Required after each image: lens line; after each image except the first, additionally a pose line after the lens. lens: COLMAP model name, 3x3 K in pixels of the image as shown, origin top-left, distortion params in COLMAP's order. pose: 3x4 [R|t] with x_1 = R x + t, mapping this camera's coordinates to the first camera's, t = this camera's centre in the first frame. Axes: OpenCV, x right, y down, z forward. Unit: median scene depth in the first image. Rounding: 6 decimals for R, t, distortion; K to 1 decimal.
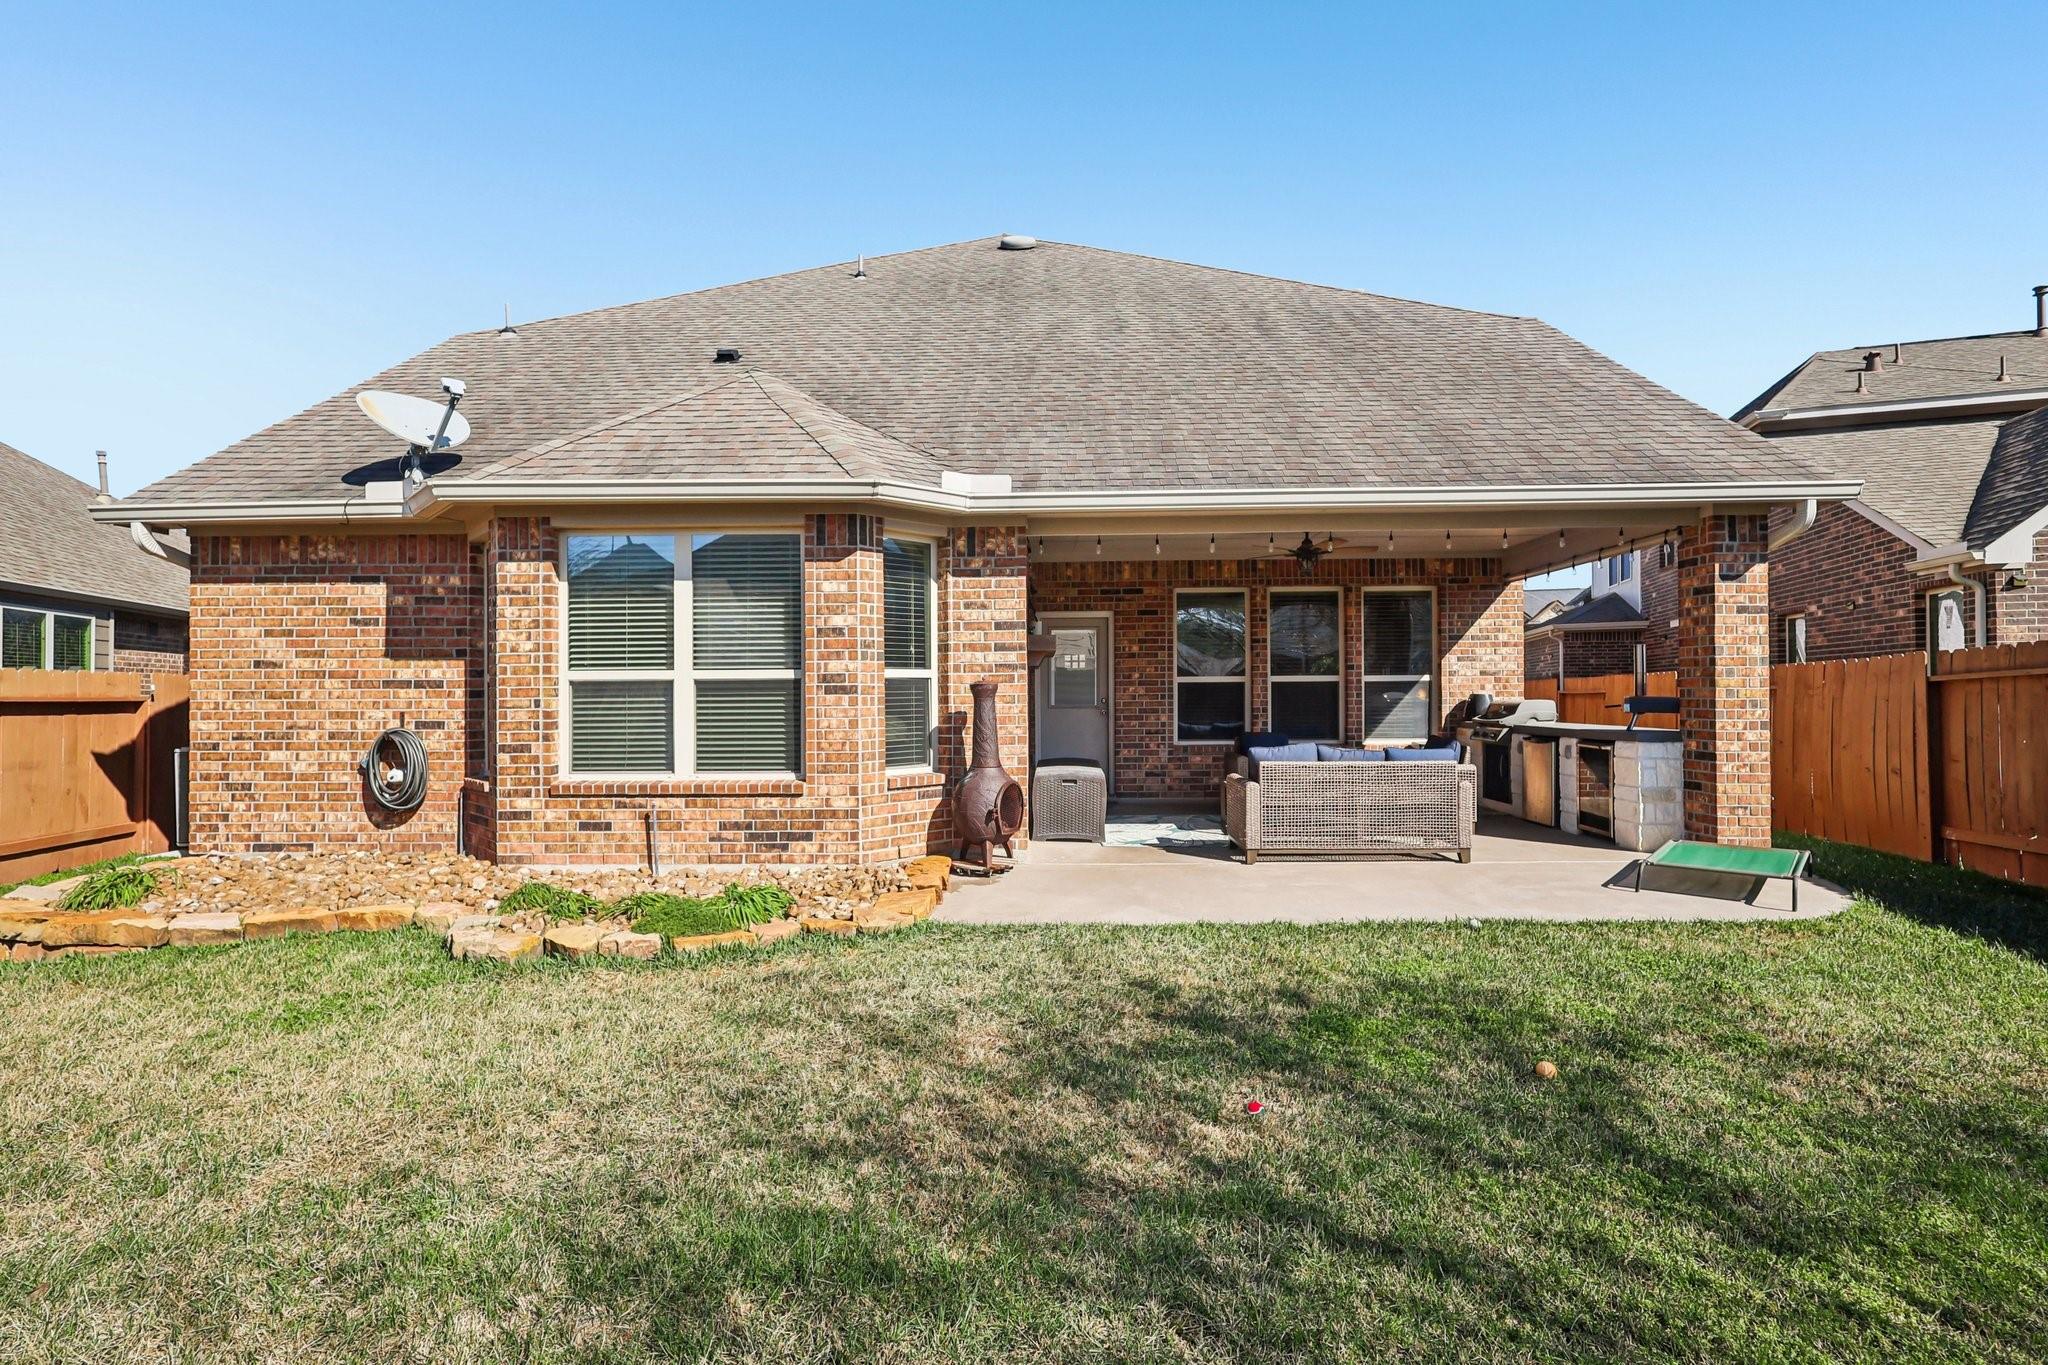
lens RADIAL K [[956.5, 0, 1018.8], [0, 956.5, 685.8], [0, 0, 1]] dist [0.003119, 0.001163]
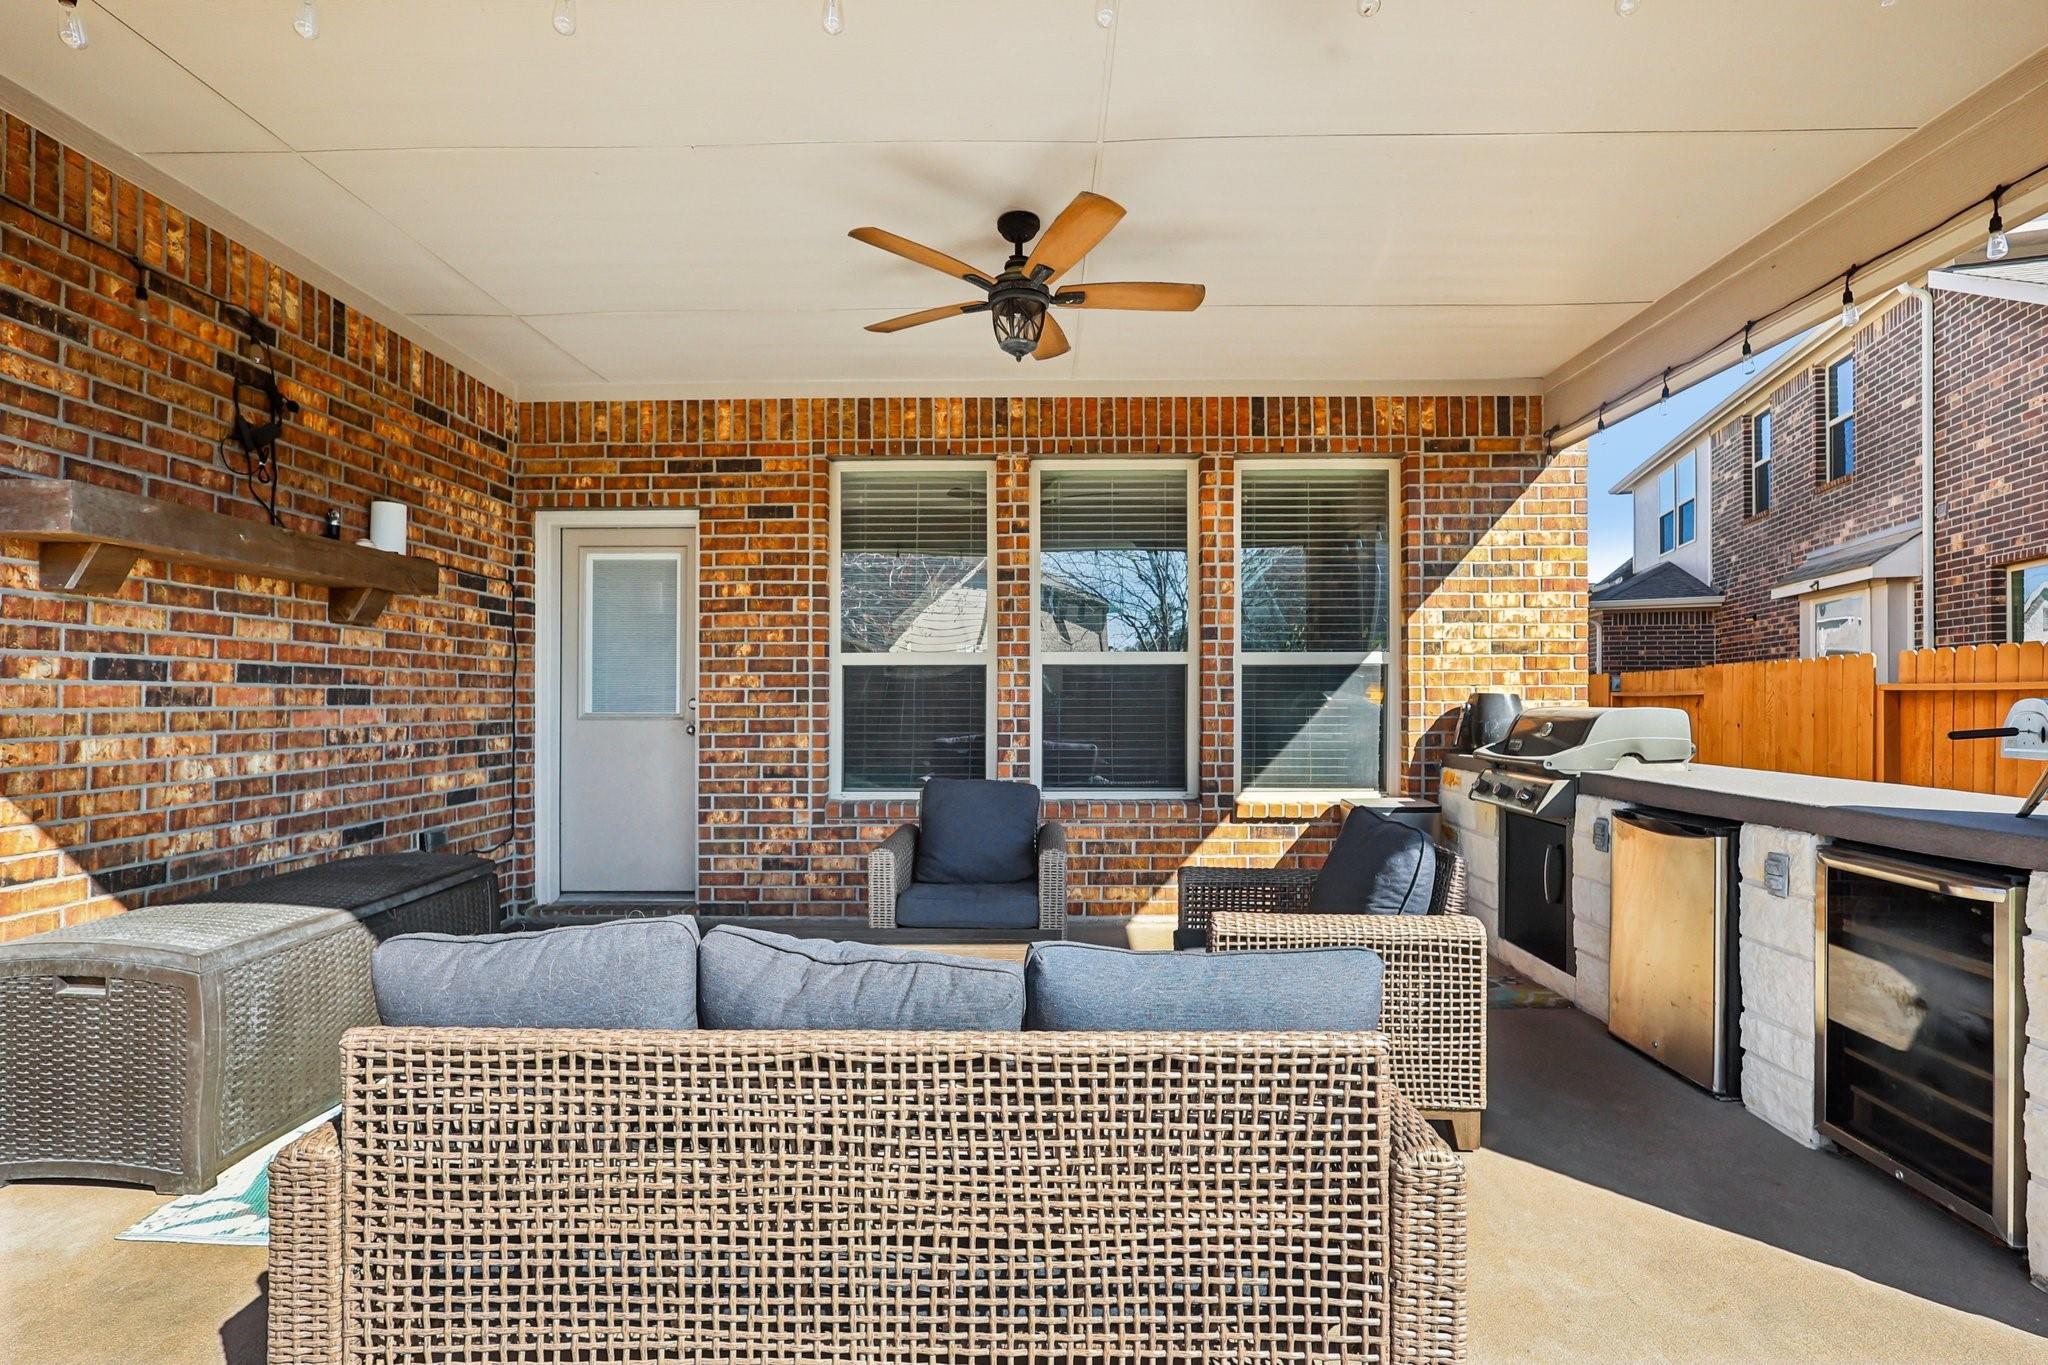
lens RADIAL K [[956.5, 0, 1025.3], [0, 956.5, 688.6], [0, 0, 1]] dist [0.003119, 0.001163]
pose [[0.999982, 0.005730, 0.001755, 0.256868], [-0.005730, 0.999984, 0.000298, 0.007318], [-0.001753, -0.000308, 0.999998, 0.540615]]
